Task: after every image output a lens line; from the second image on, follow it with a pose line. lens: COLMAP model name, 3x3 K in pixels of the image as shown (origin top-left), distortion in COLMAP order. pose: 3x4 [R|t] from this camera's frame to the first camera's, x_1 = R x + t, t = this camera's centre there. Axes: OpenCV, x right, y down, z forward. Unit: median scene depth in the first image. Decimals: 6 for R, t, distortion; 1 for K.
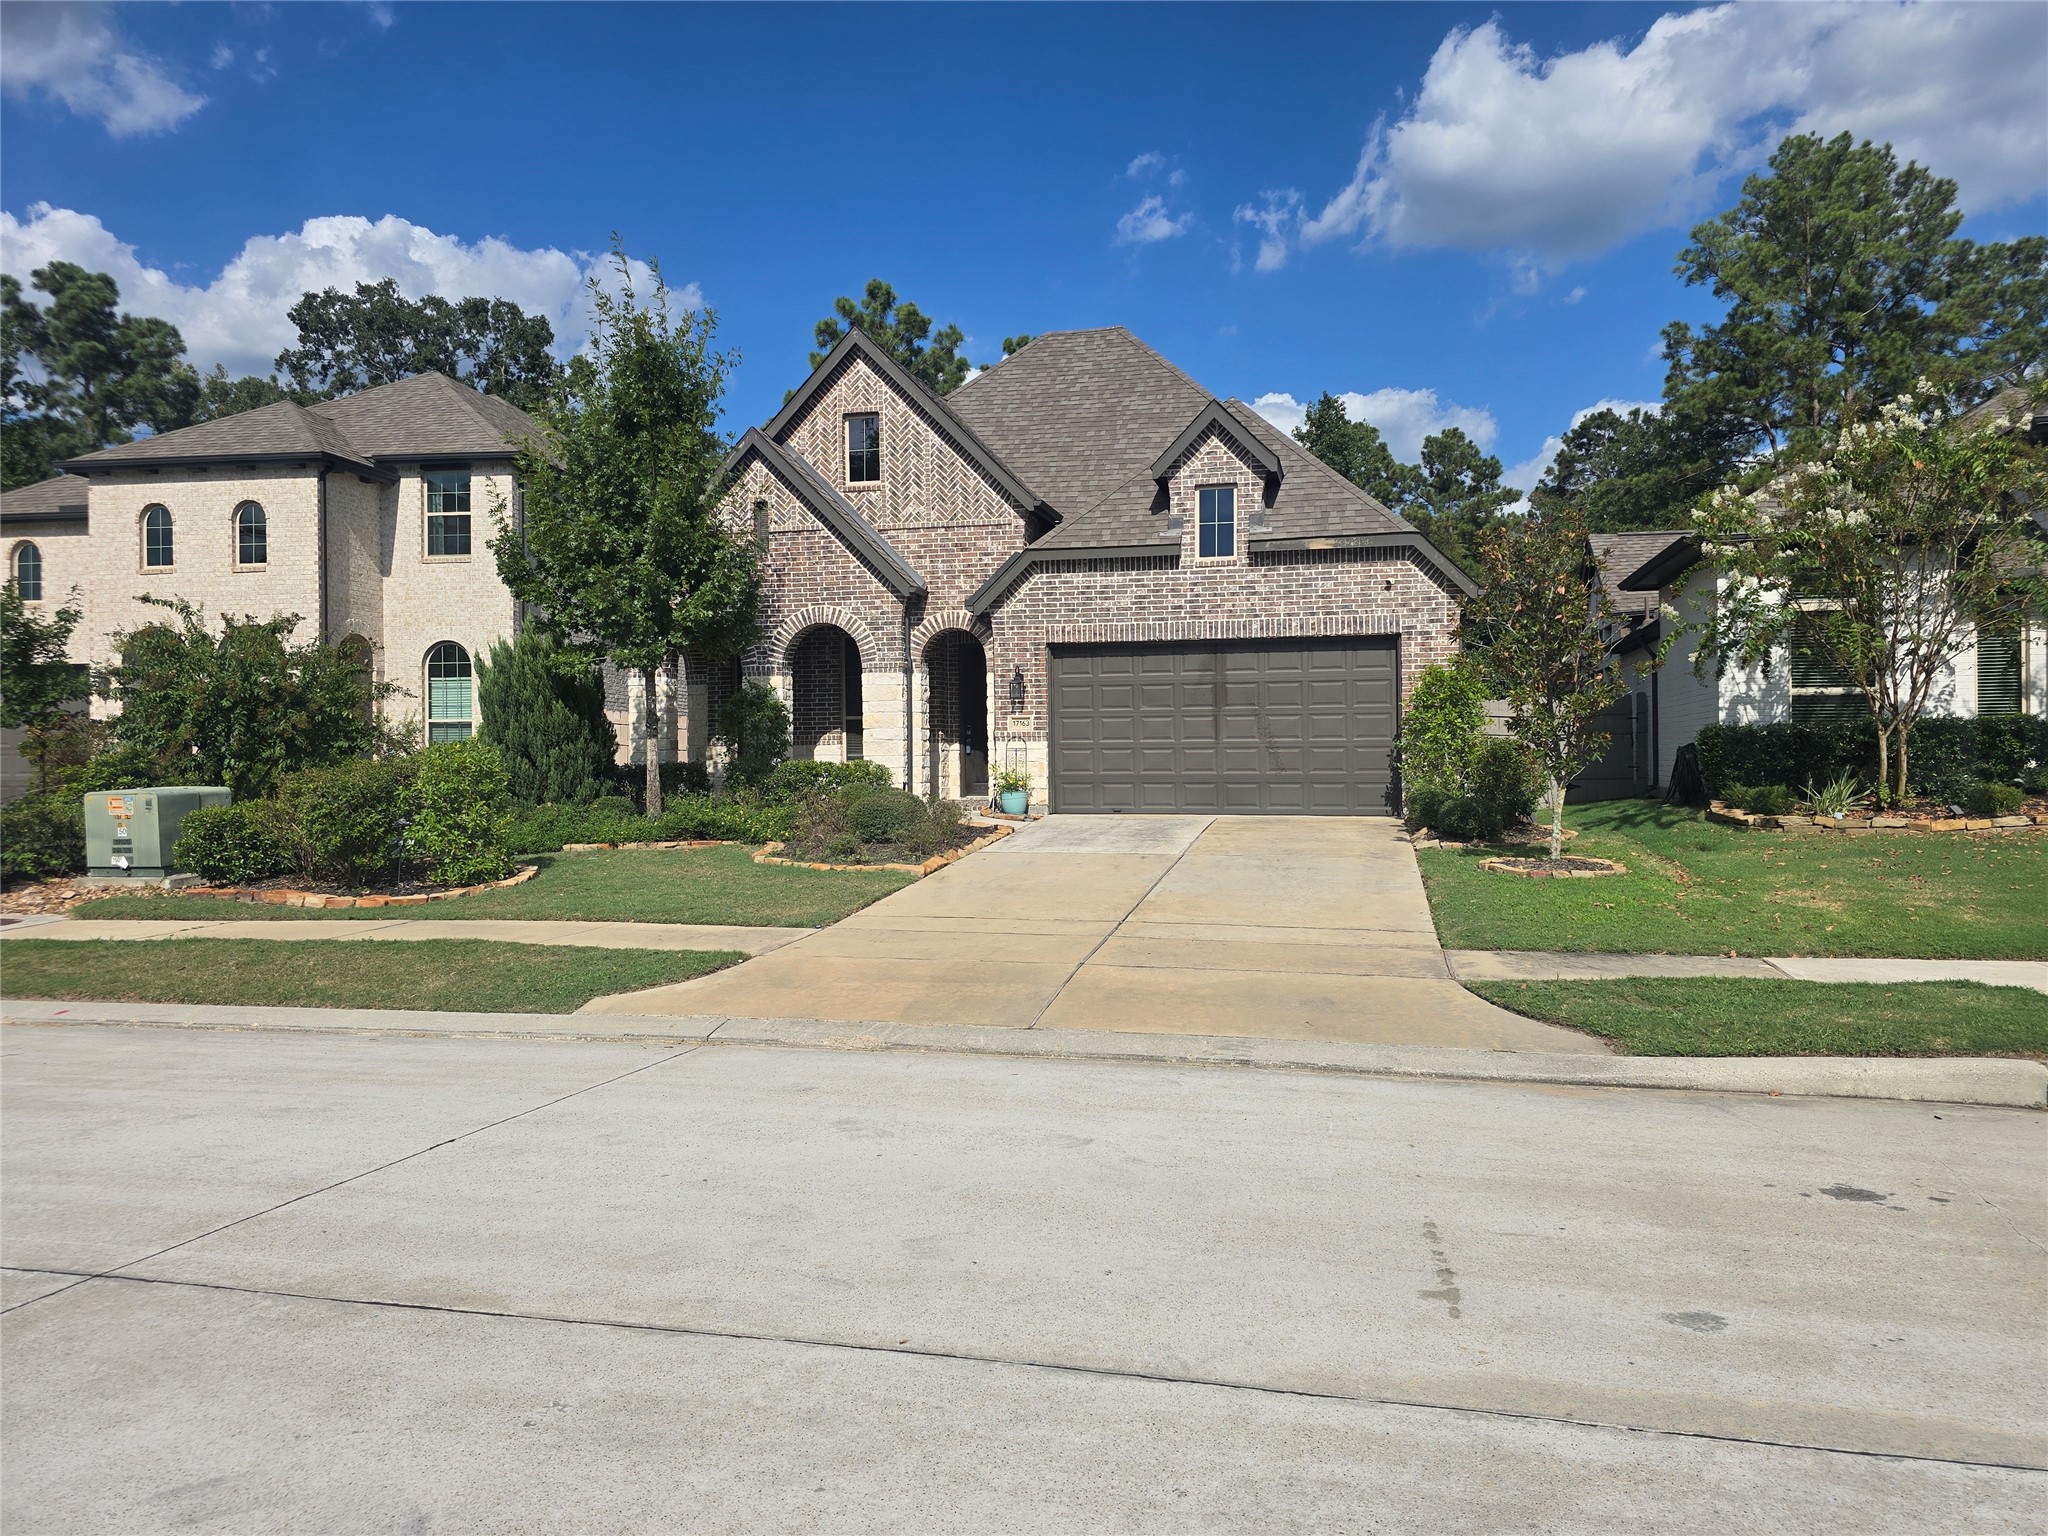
lens RADIAL K [[1385.0, 0, 1024.1], [0, 1385.0, 770.6], [0, 0, 1]] dist [-0.003937, -0.005113]
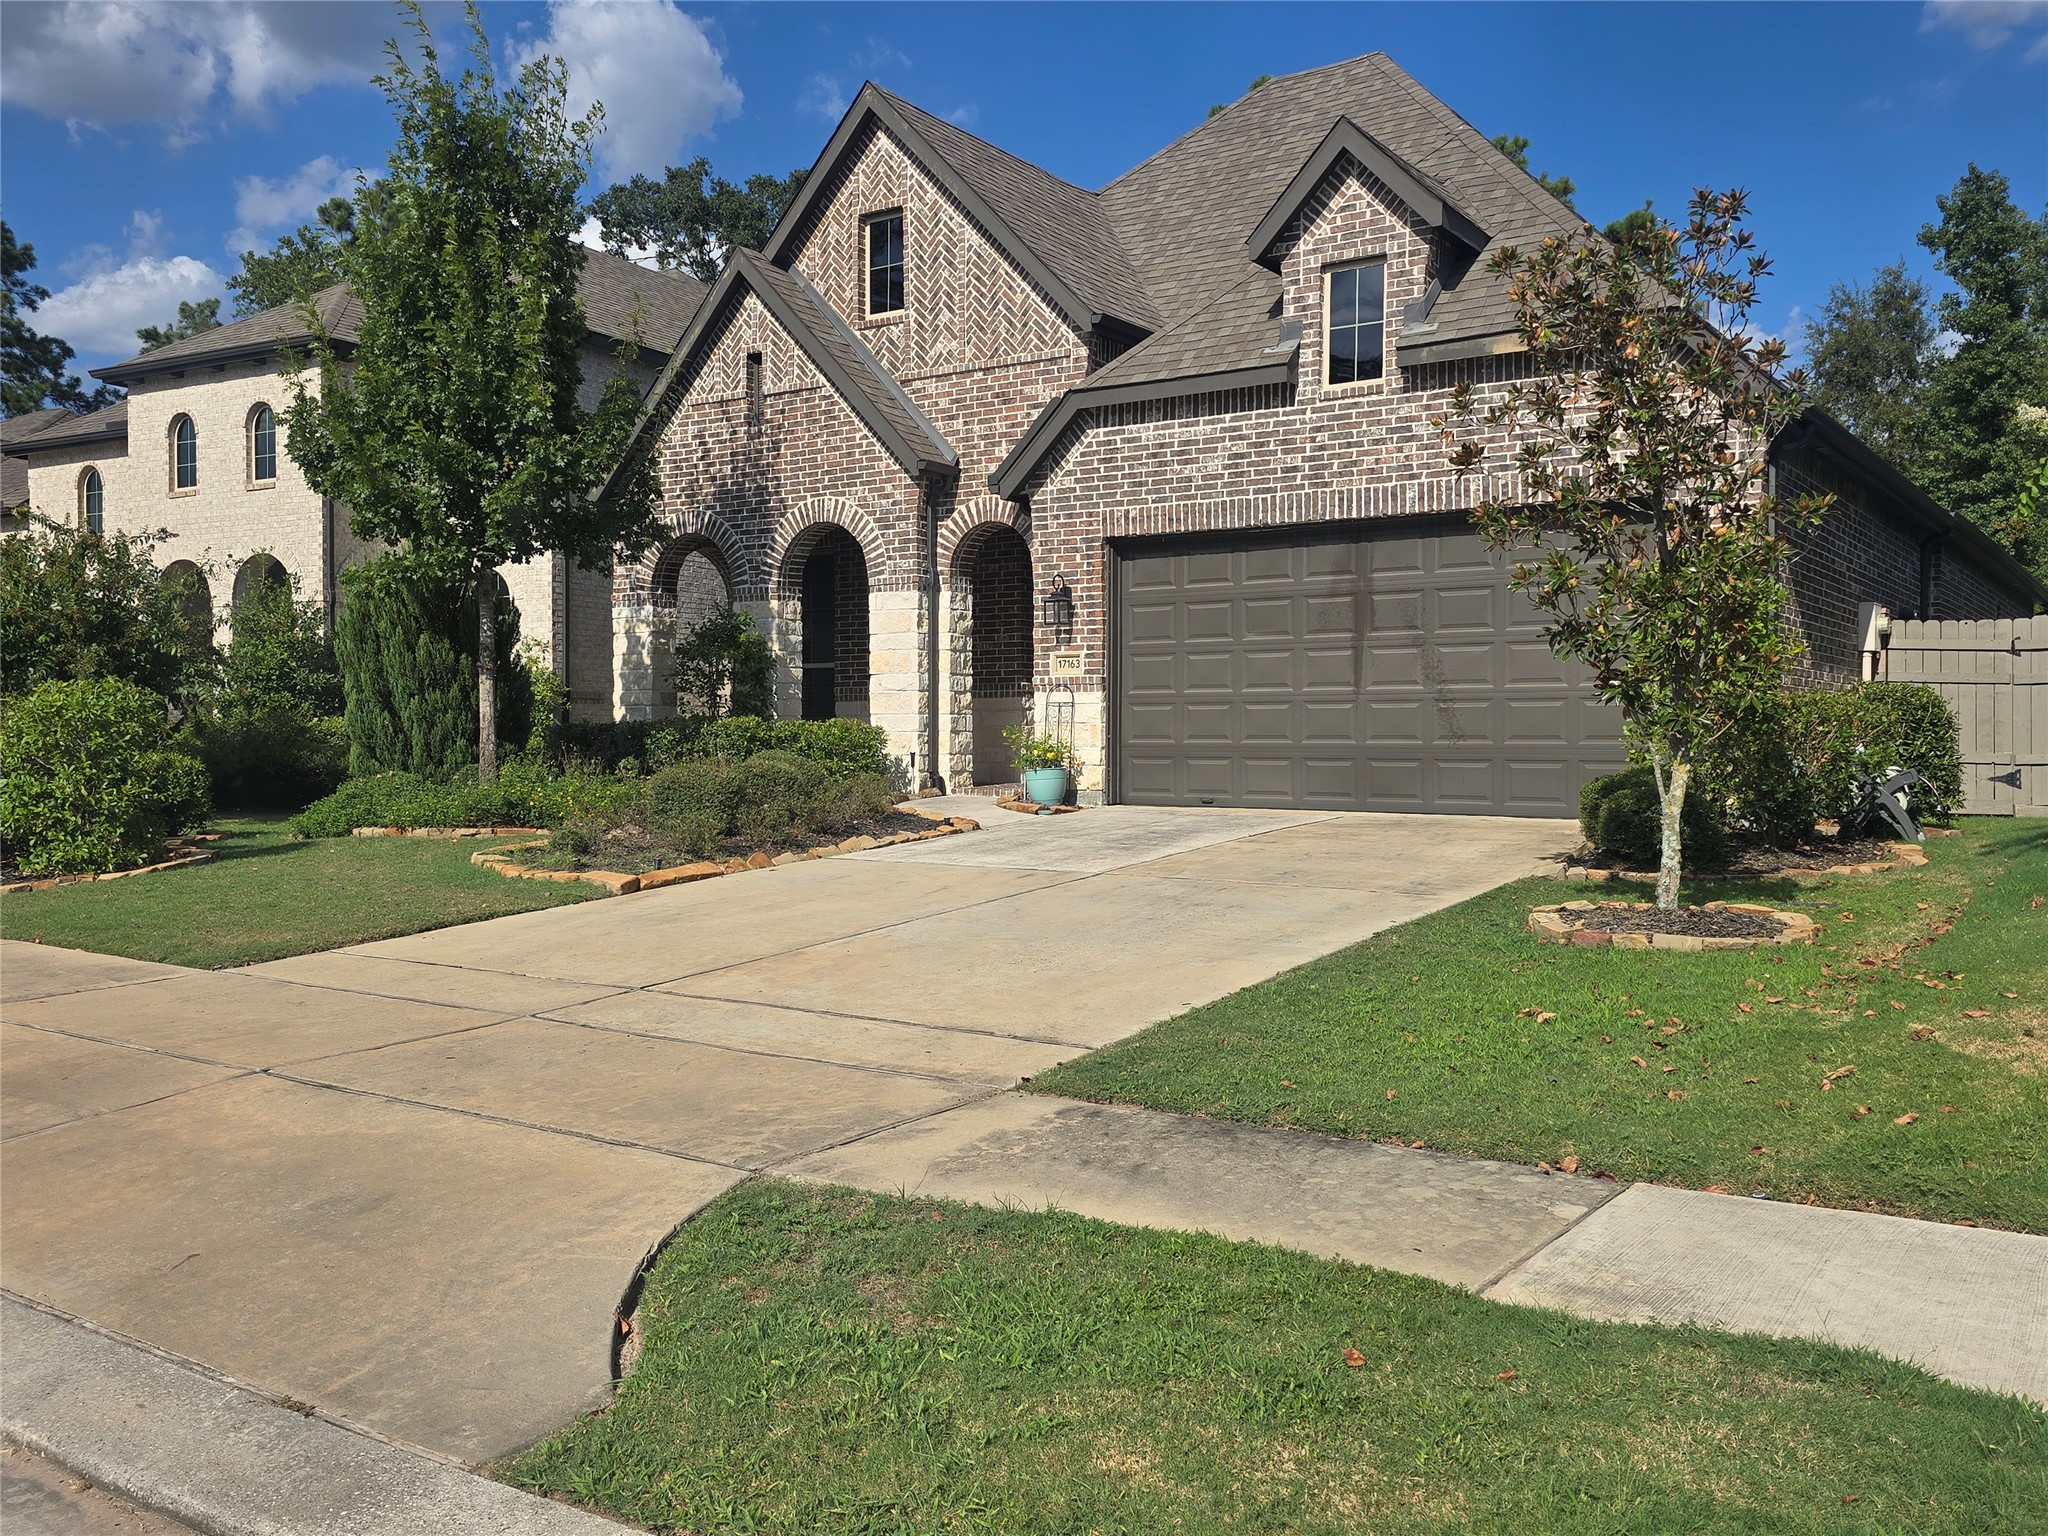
lens RADIAL K [[1722.1, 0, 1025.0], [0, 1722.1, 767.1], [0, 0, 1]] dist [0.014672, 0.012721]
pose [[0.928272, 0.015126, -0.371594, 0.276739], [-0.014316, 0.999885, 0.004938, 0.010376], [0.371626, 0.000736, 0.928382, 0.247322]]
